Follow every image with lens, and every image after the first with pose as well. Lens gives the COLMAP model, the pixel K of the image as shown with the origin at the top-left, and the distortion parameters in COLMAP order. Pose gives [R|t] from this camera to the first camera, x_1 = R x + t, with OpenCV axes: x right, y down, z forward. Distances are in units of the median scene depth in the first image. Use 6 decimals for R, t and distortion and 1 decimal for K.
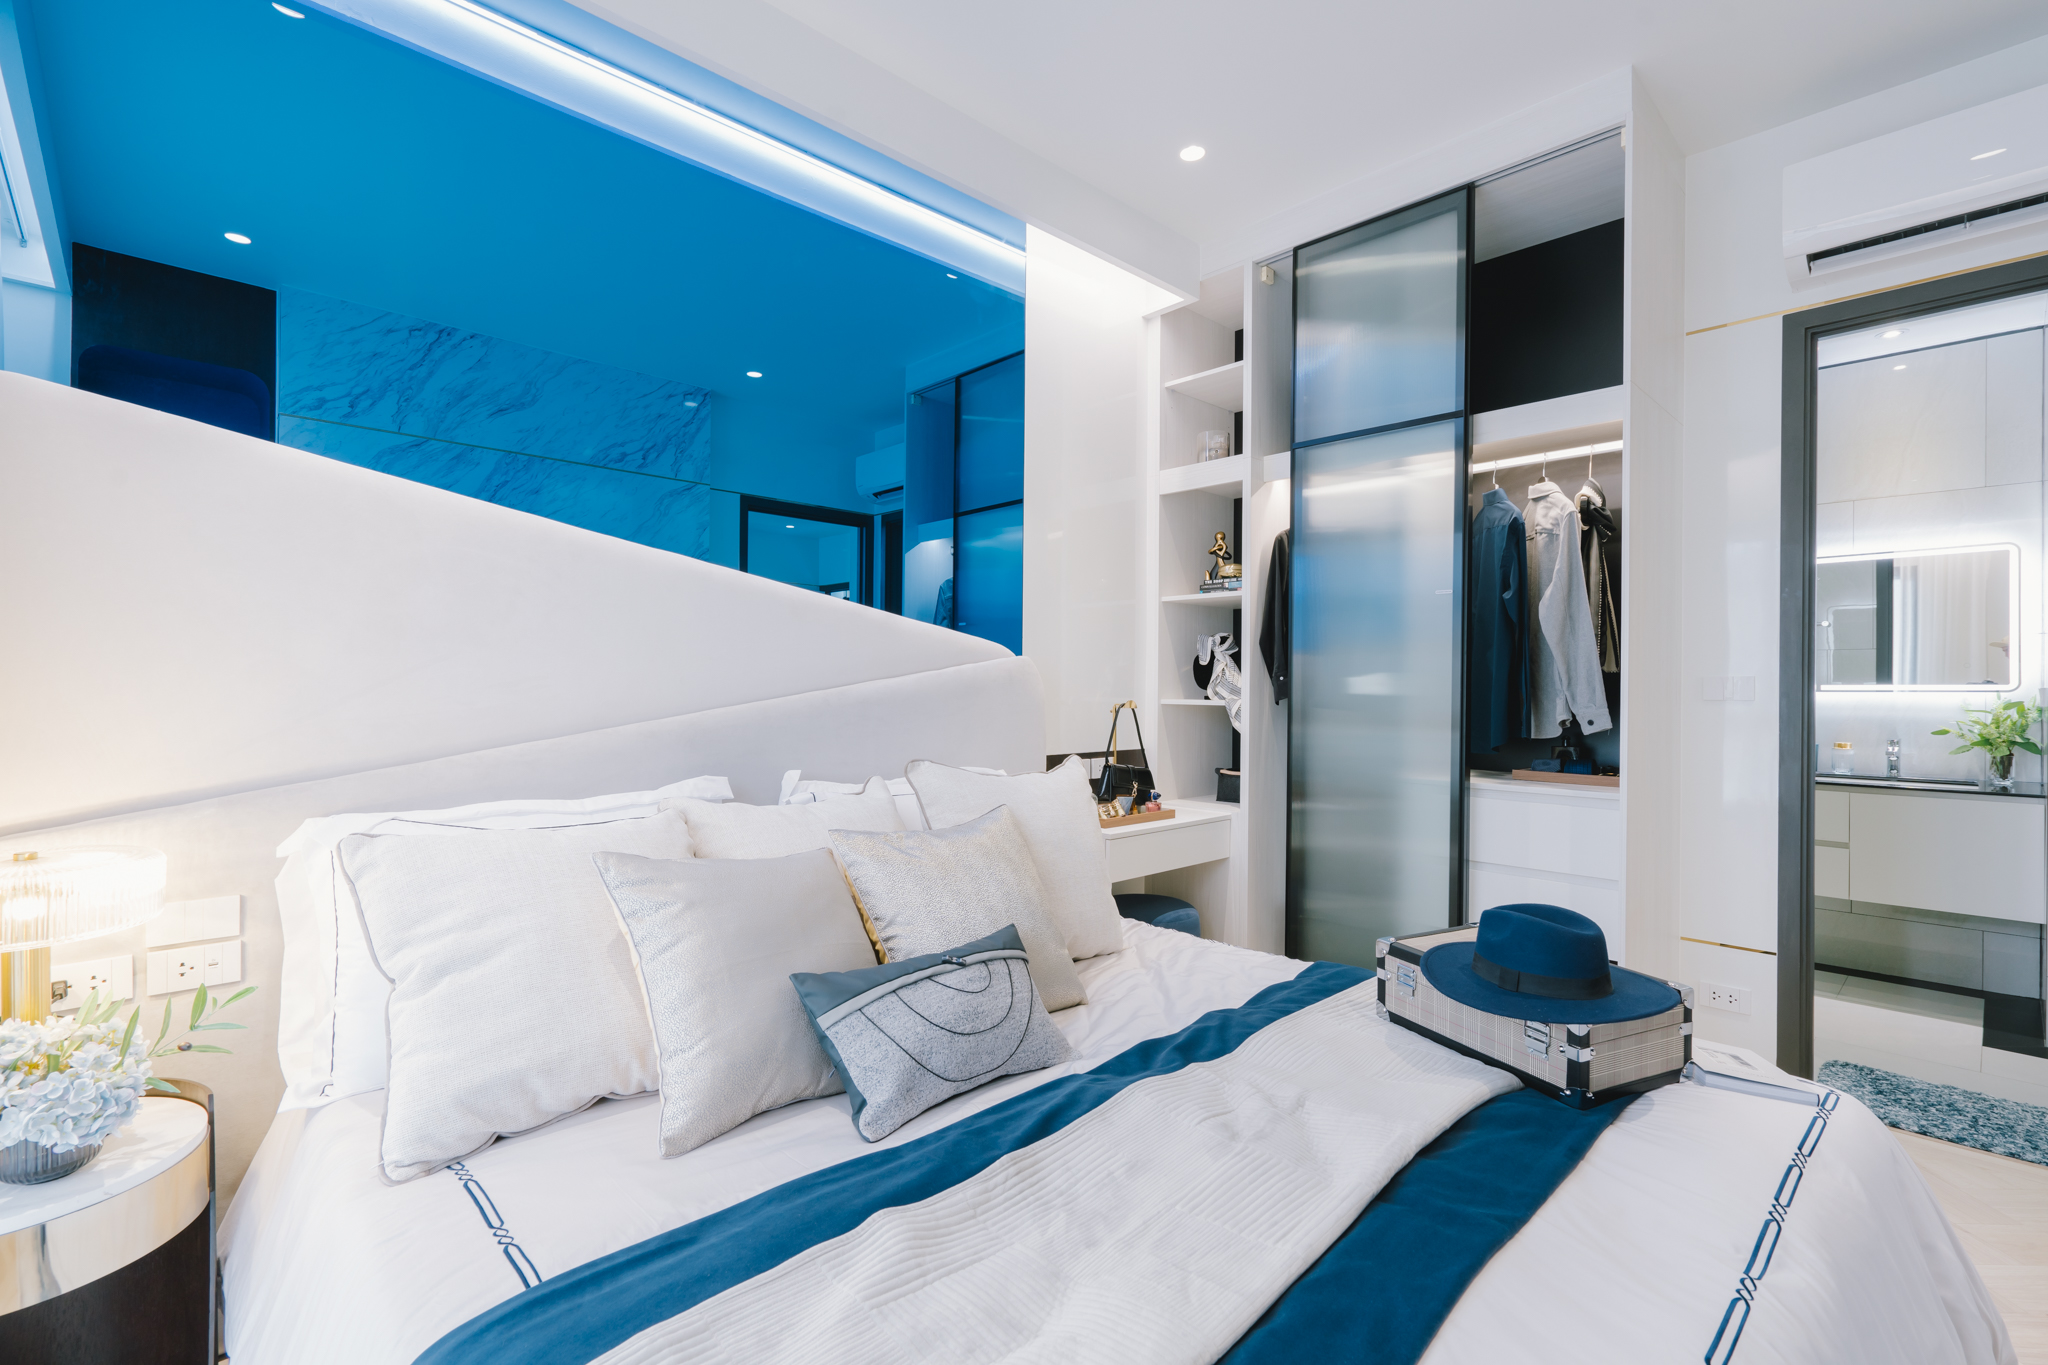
lens RADIAL K [[919.6, 0, 1024.0], [0, 919.6, 682.5], [0, 0, 1]] dist [-0.000307, -0.000396]
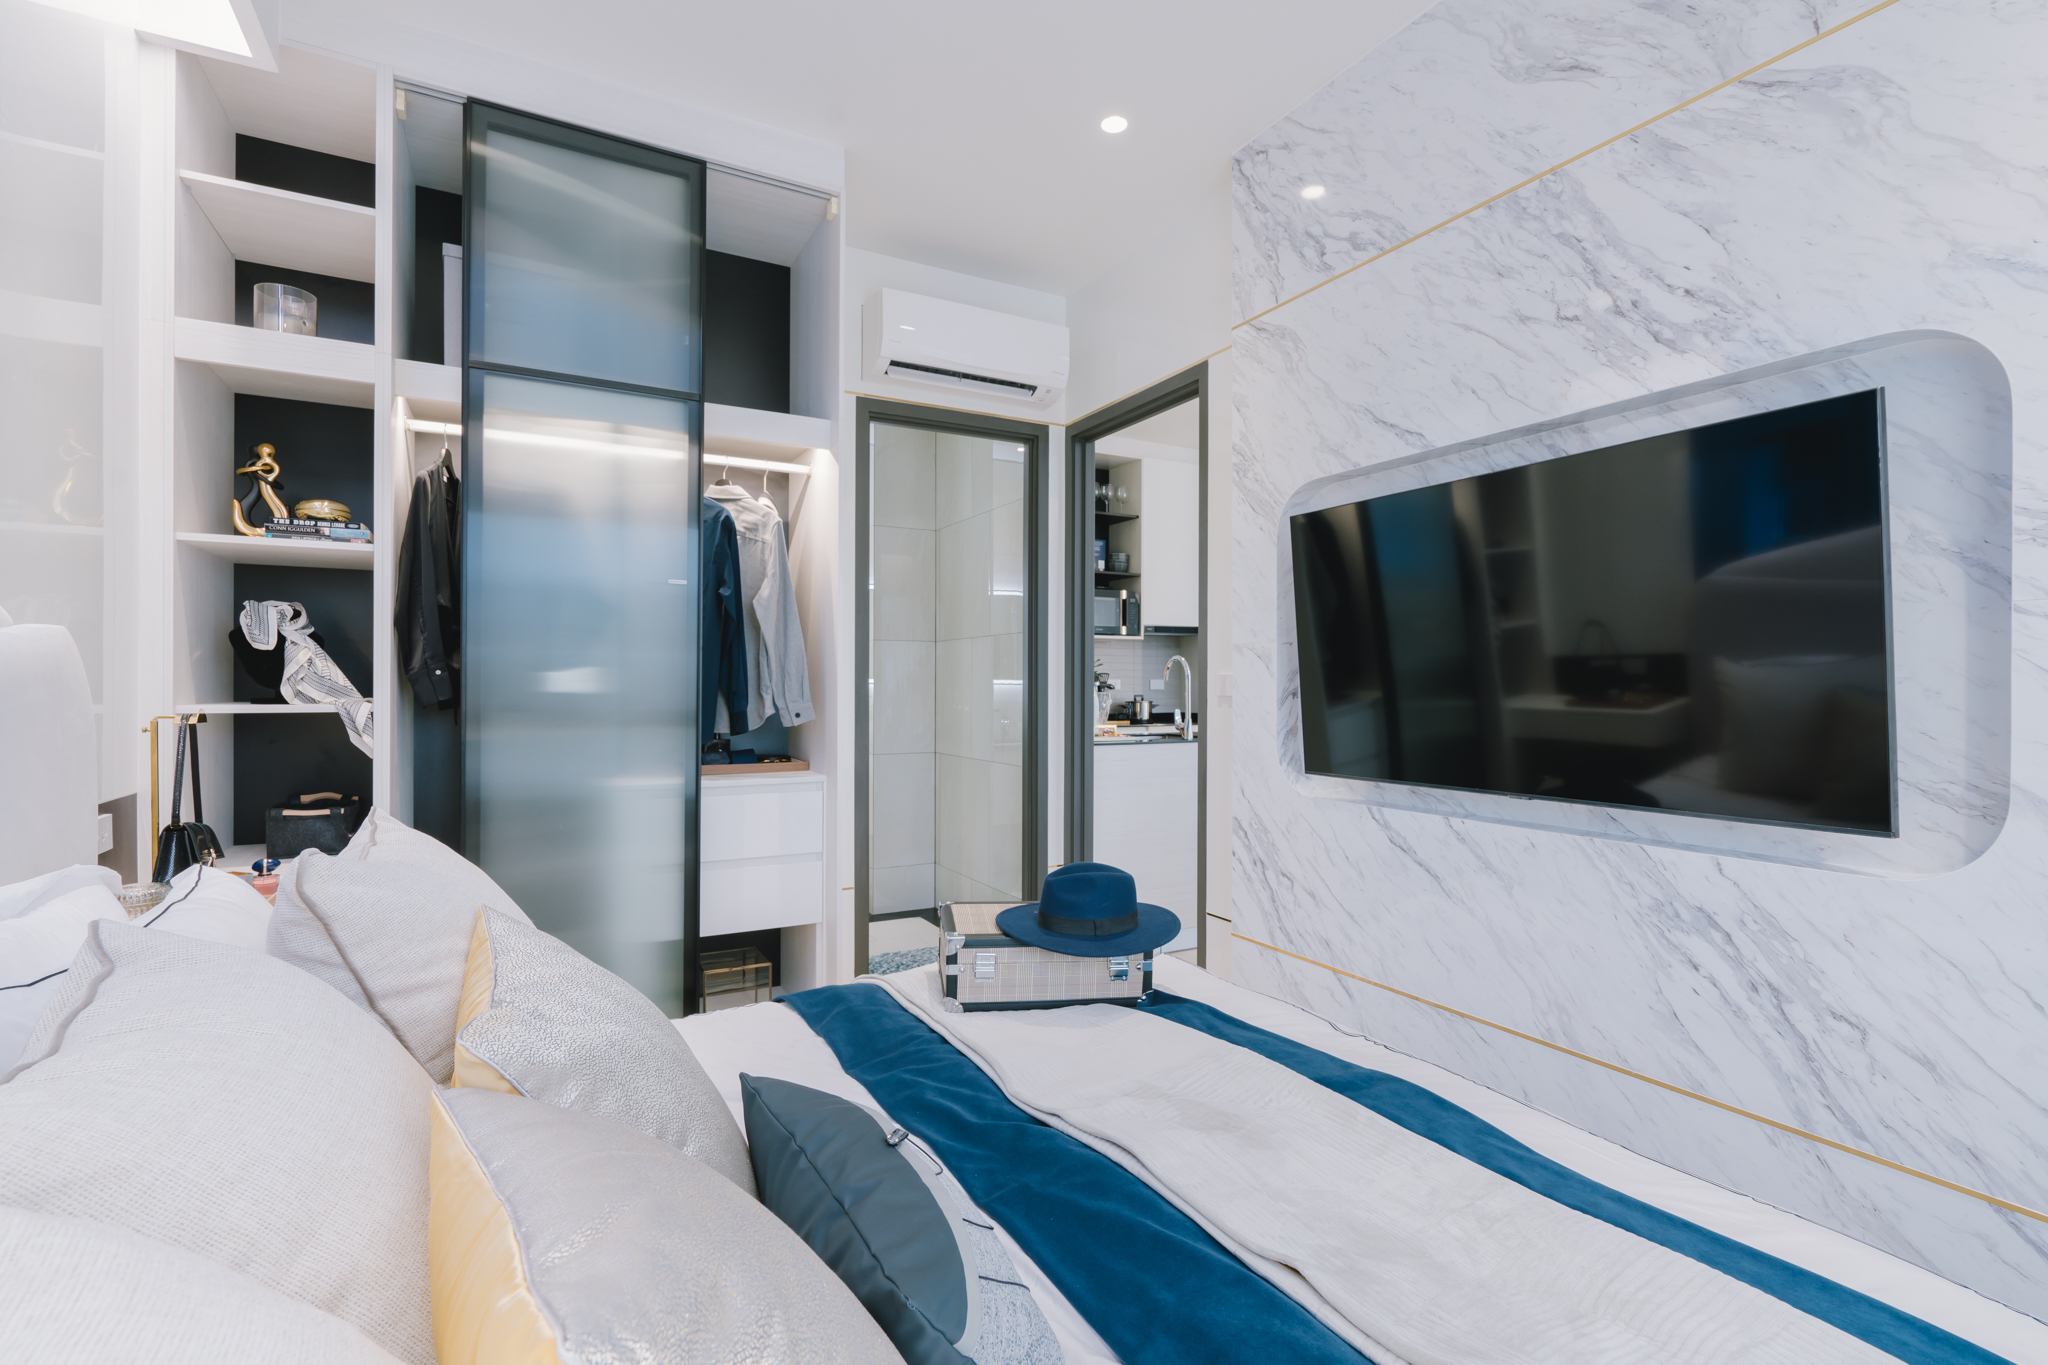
lens RADIAL K [[922.1, 0, 1024.0], [0, 922.1, 682.5], [0, 0, 1]] dist [0.002549, 0.000329]
pose [[0.253267, -0.010402, 0.967341, -0.305046], [-0.006485, 0.999901, 0.012450, -0.008965], [-0.967375, -0.009426, 0.253174, 0.349490]]
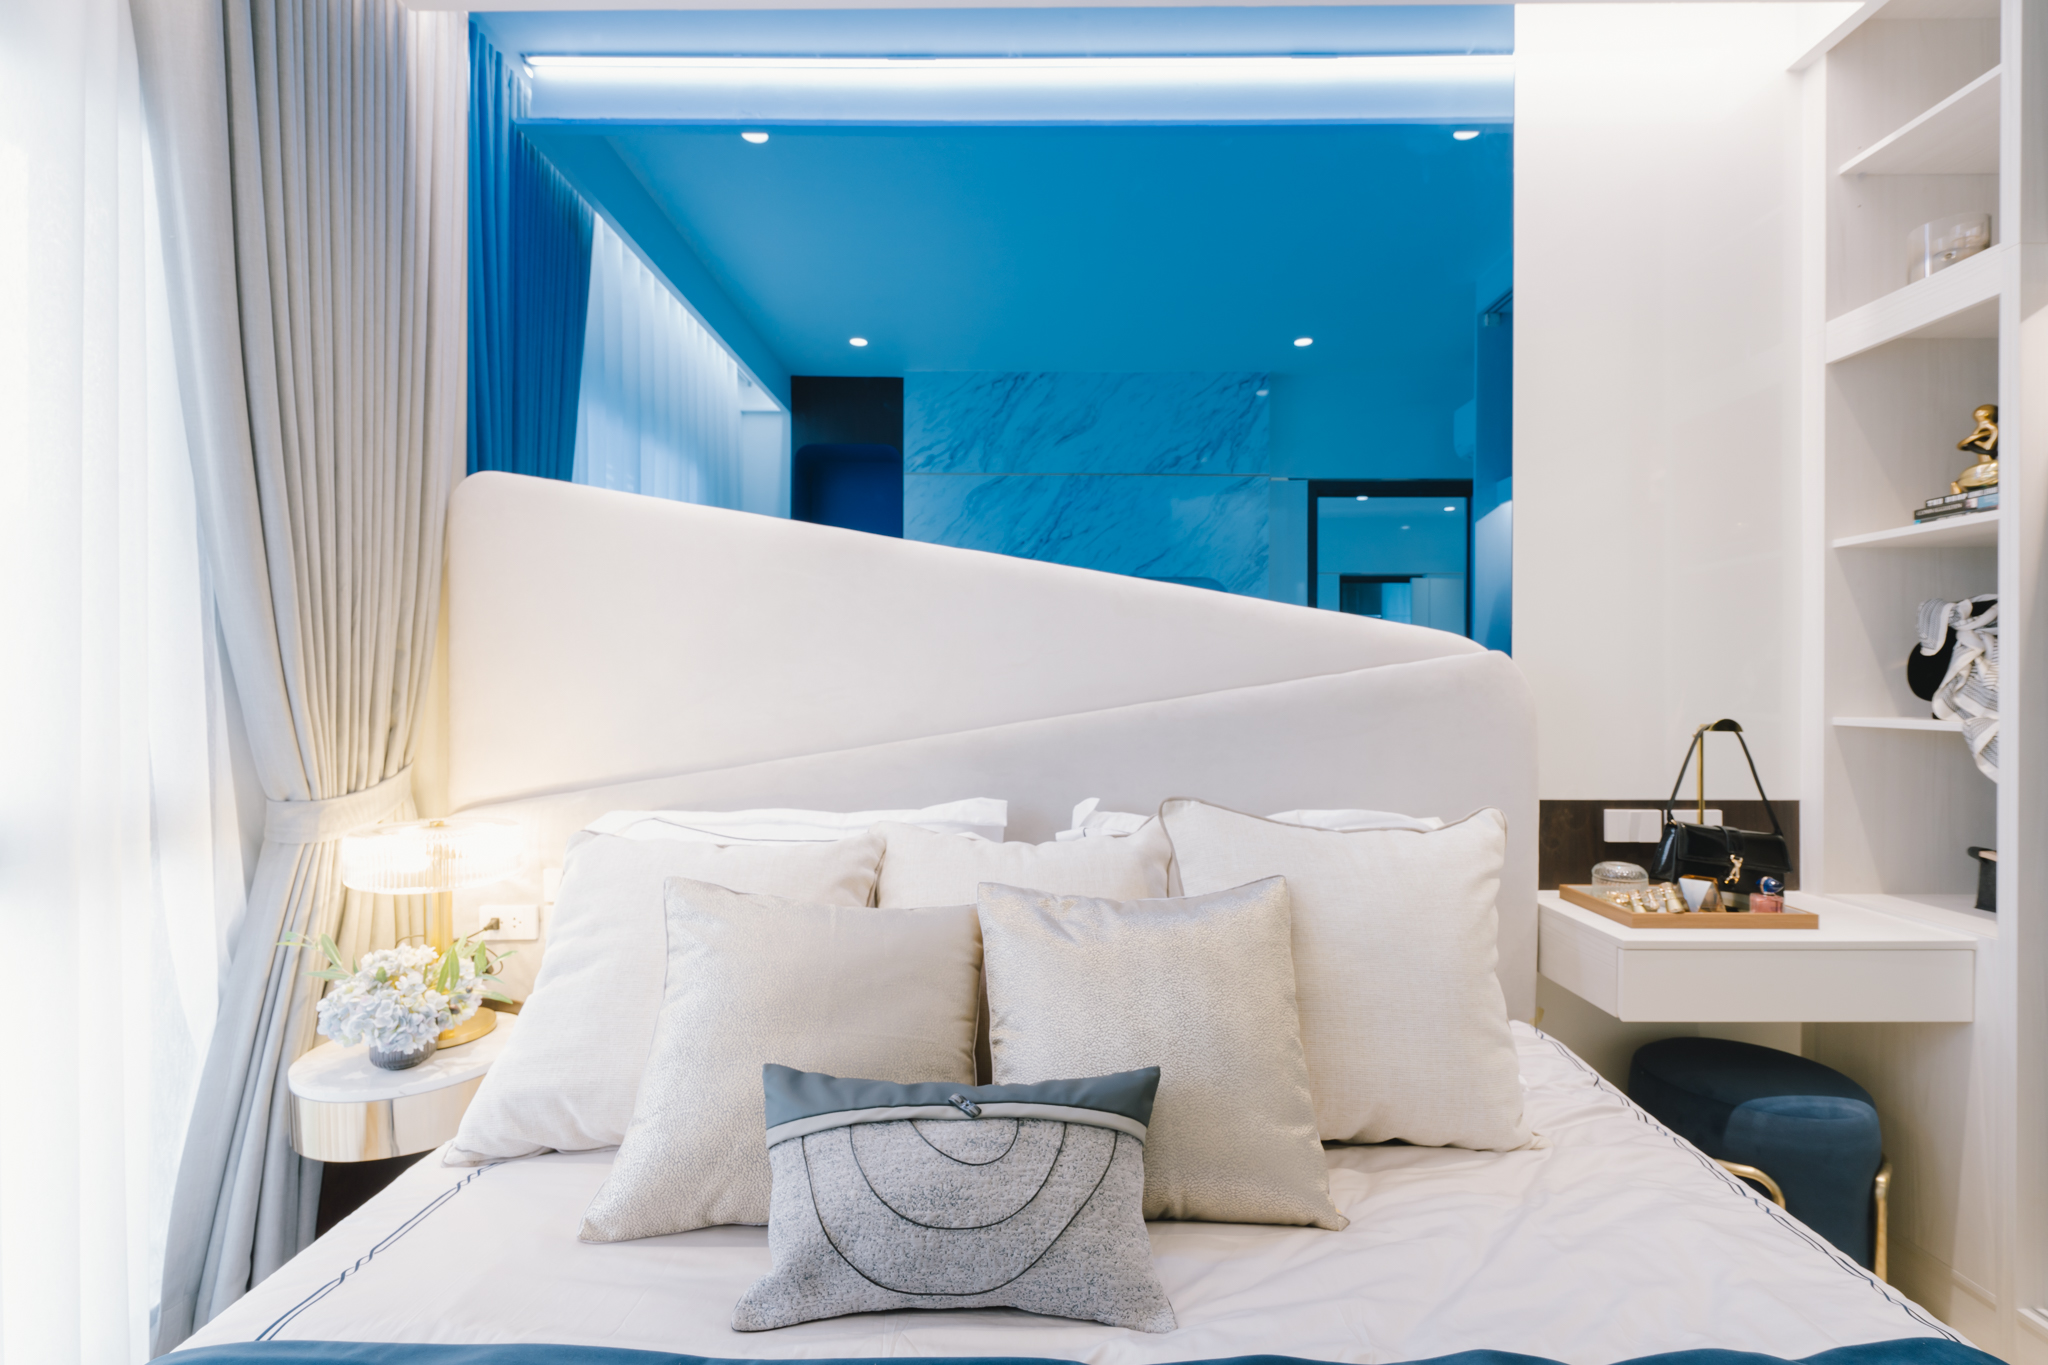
lens RADIAL K [[922.1, 0, 1024.0], [0, 922.1, 682.5], [0, 0, 1]] dist [0.002549, 0.000329]
pose [[0.718600, -0.007370, -0.695384, 0.201499], [0.007165, 0.999969, -0.003194, -0.005265], [0.695386, -0.002687, 0.718631, 0.246122]]
